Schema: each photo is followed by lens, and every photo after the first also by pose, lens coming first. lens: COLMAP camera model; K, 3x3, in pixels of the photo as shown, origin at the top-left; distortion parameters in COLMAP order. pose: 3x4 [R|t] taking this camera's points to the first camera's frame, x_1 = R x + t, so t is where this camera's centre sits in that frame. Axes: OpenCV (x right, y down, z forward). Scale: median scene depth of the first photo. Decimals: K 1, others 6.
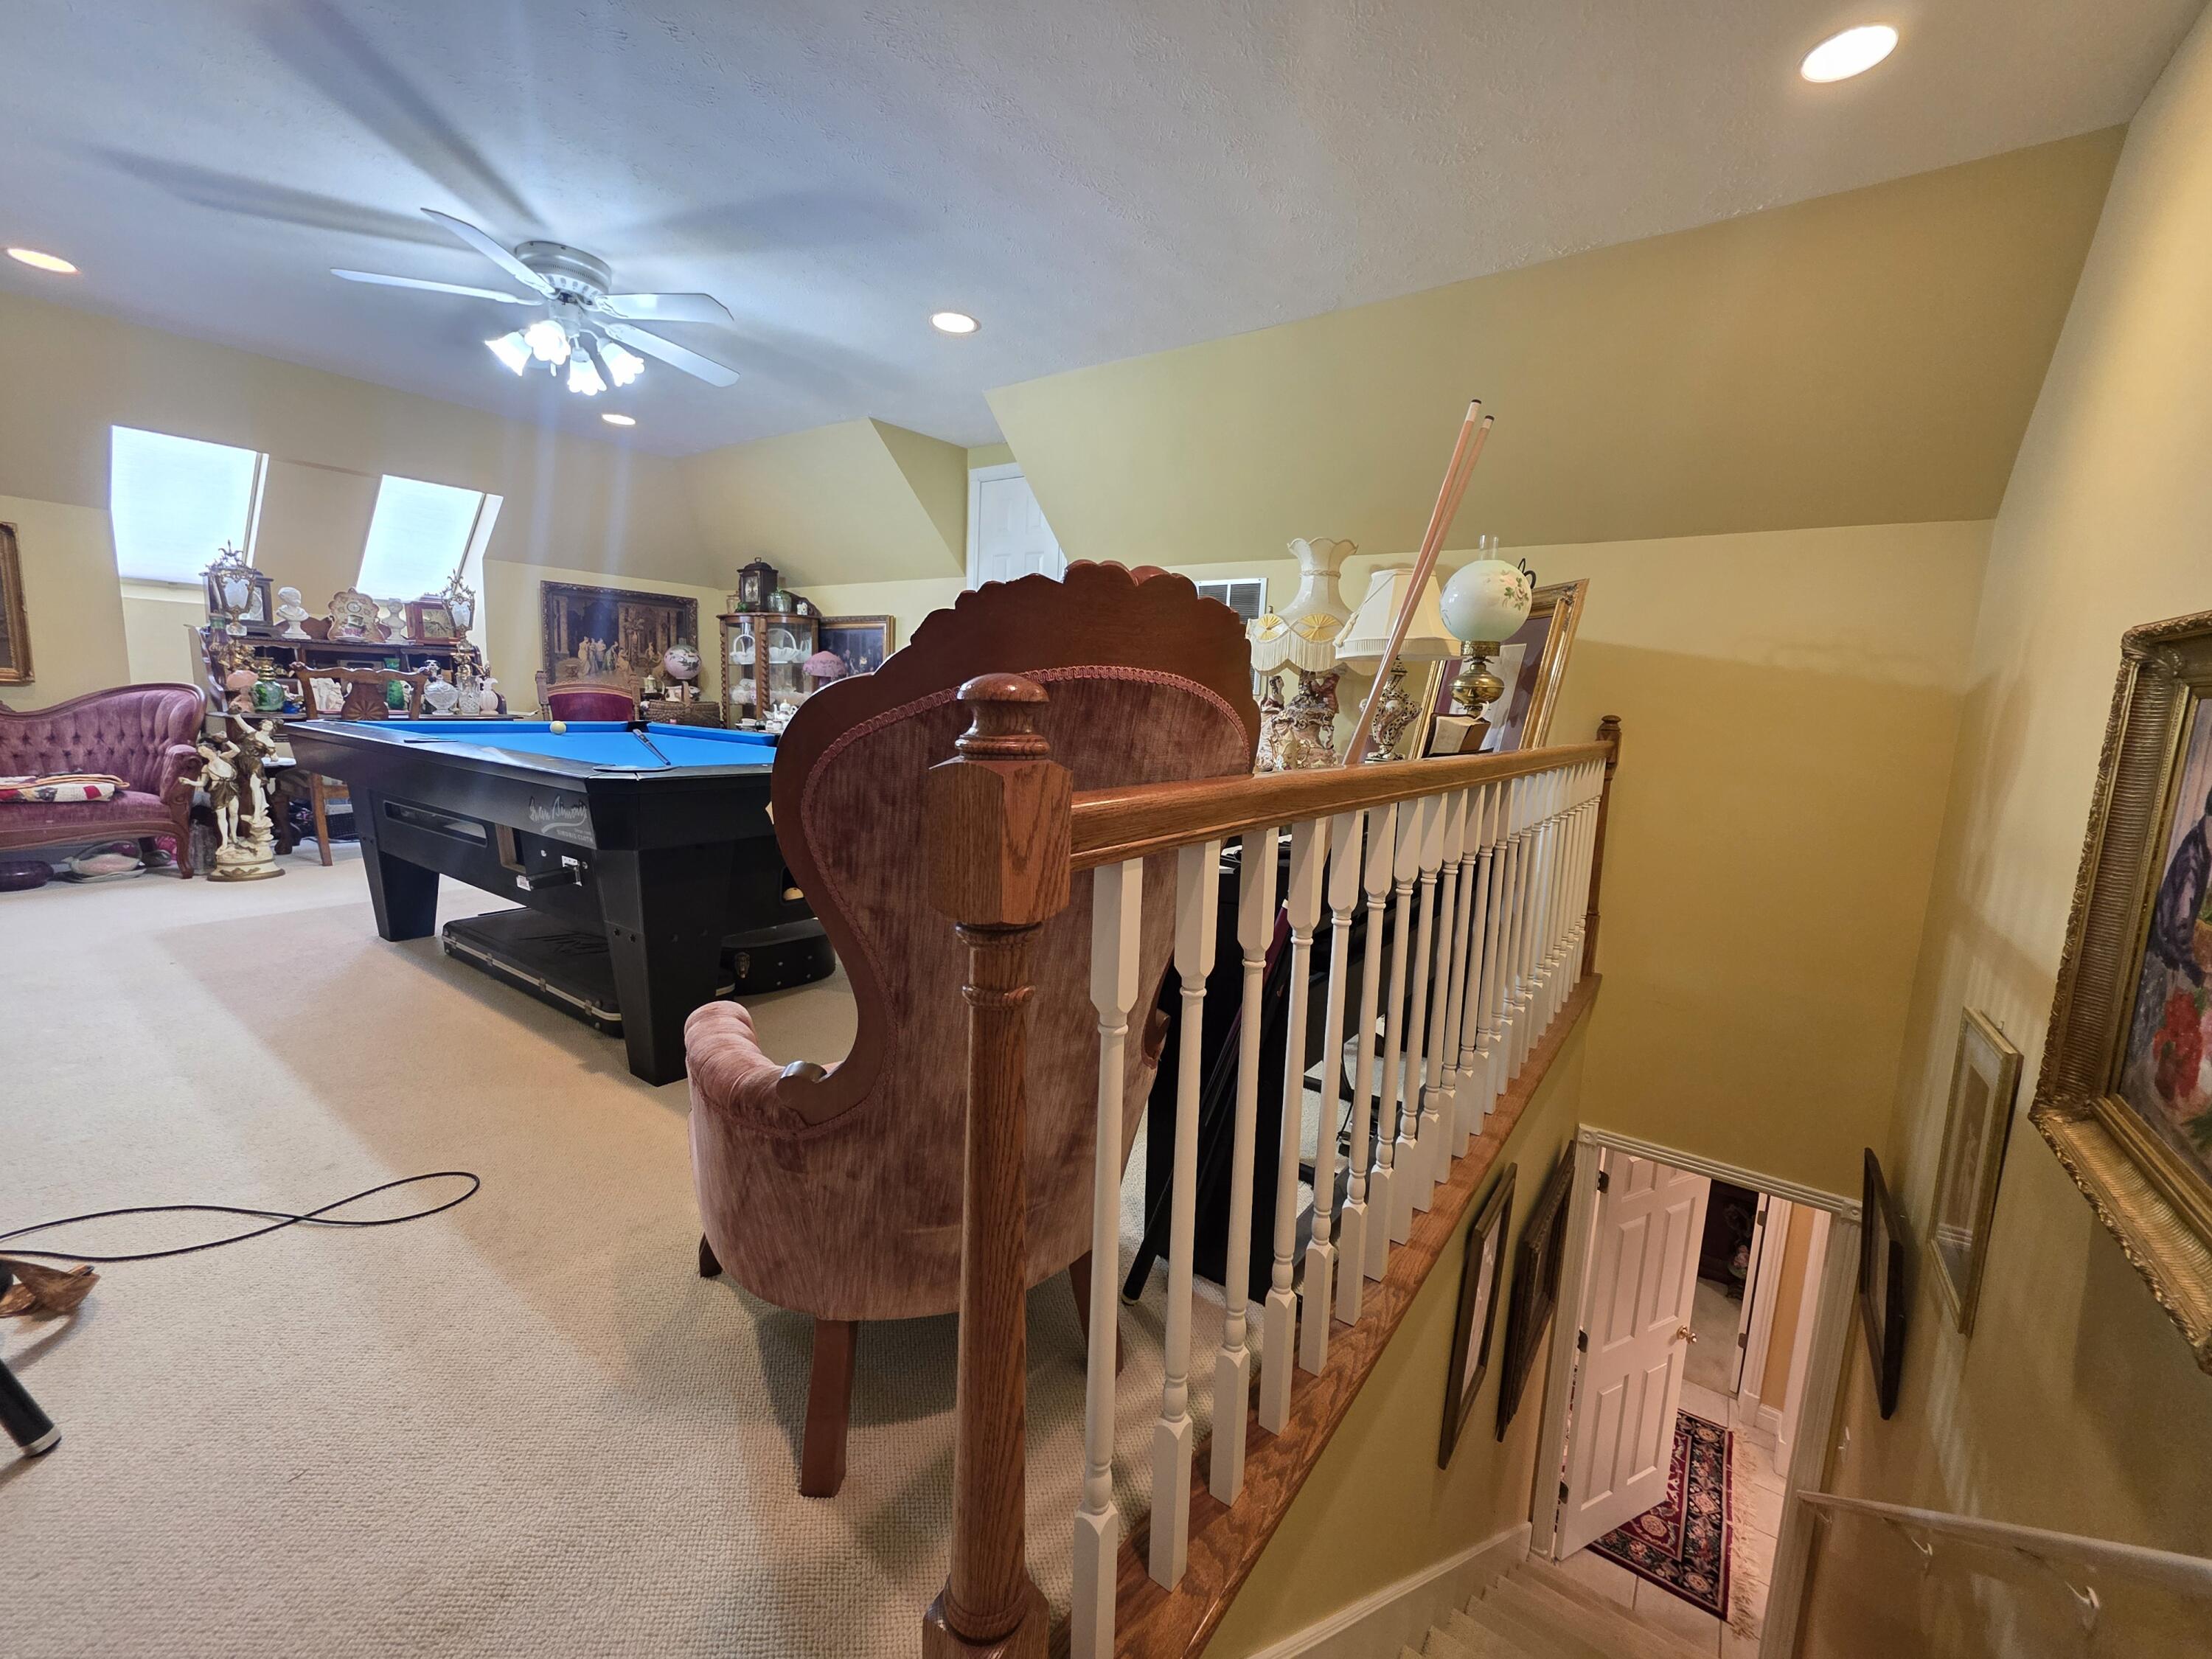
lens RADIAL K [[871.8, 0, 1174.5], [0, 871.8, 823.8], [0, 0, 1]] dist [0.000424, 0.000057]
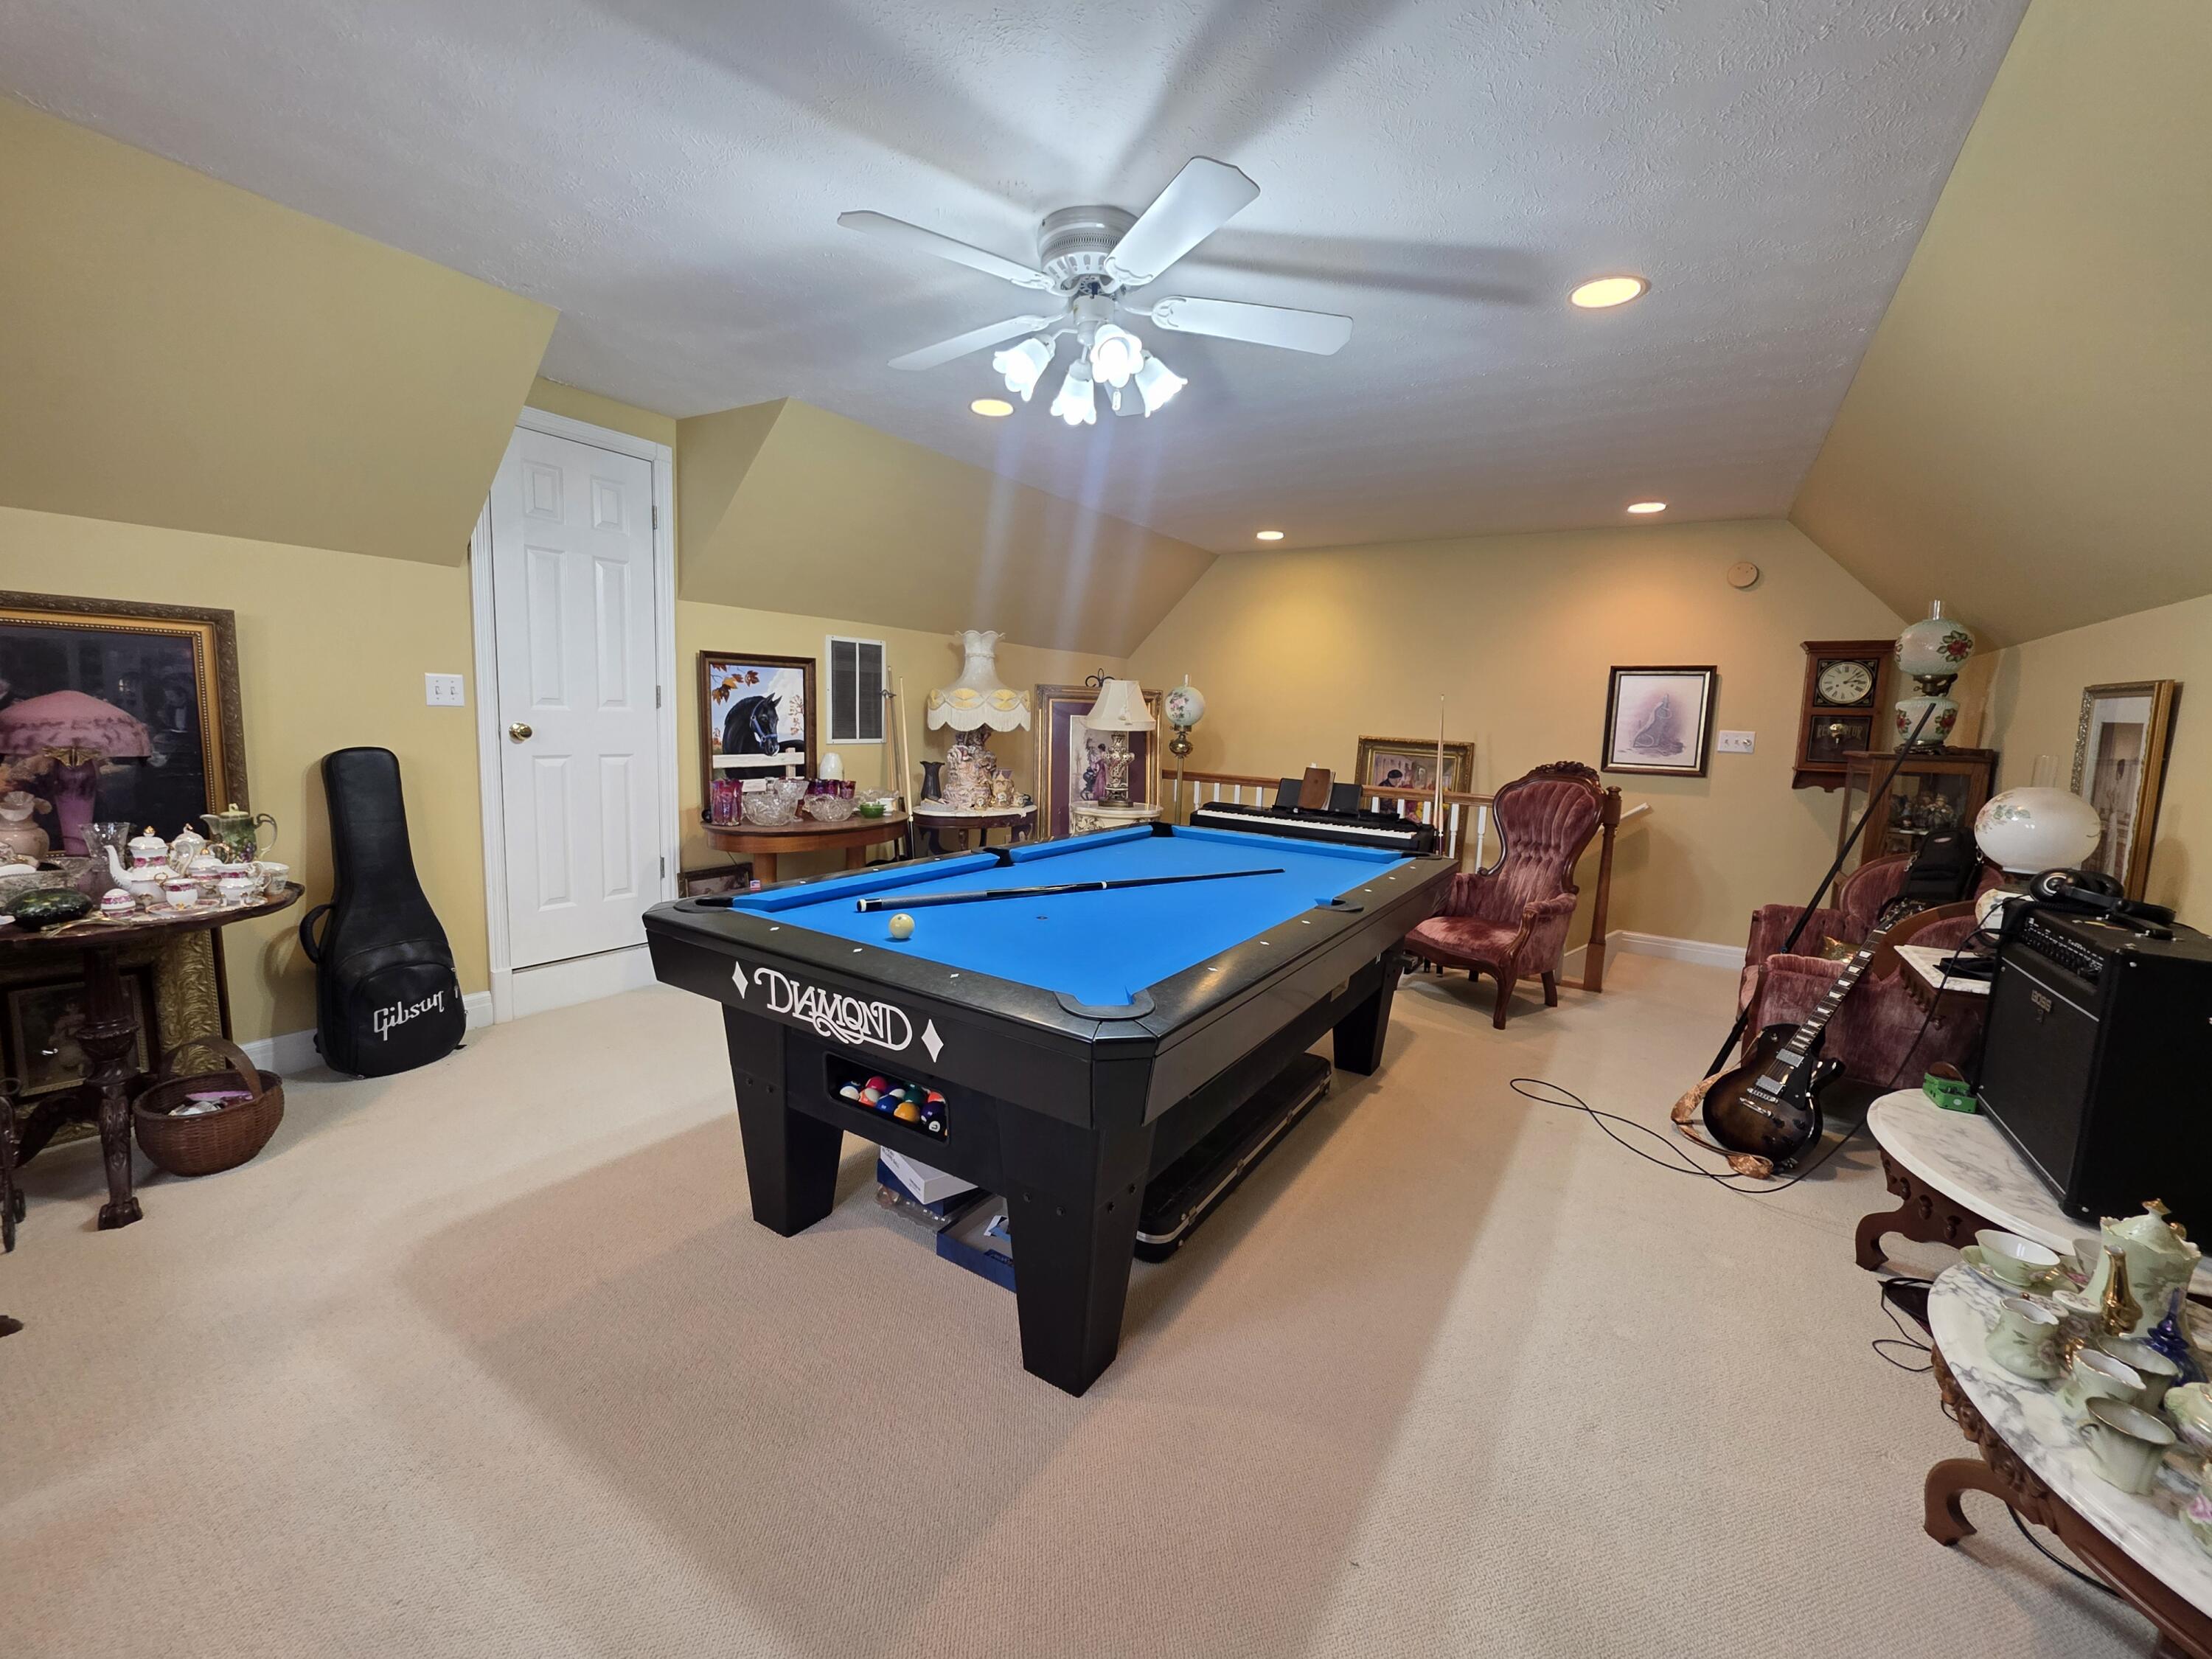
lens RADIAL K [[890.6, 0, 1098.8], [0, 890.6, 823.2], [0, 0, 1]] dist [-0.000129, 0.000030]
pose [[-0.010316, -0.157657, 0.987440, -1.928851], [0.115053, 0.980747, 0.157790, -0.368938], [-0.993306, 0.115236, 0.008021, 1.363812]]
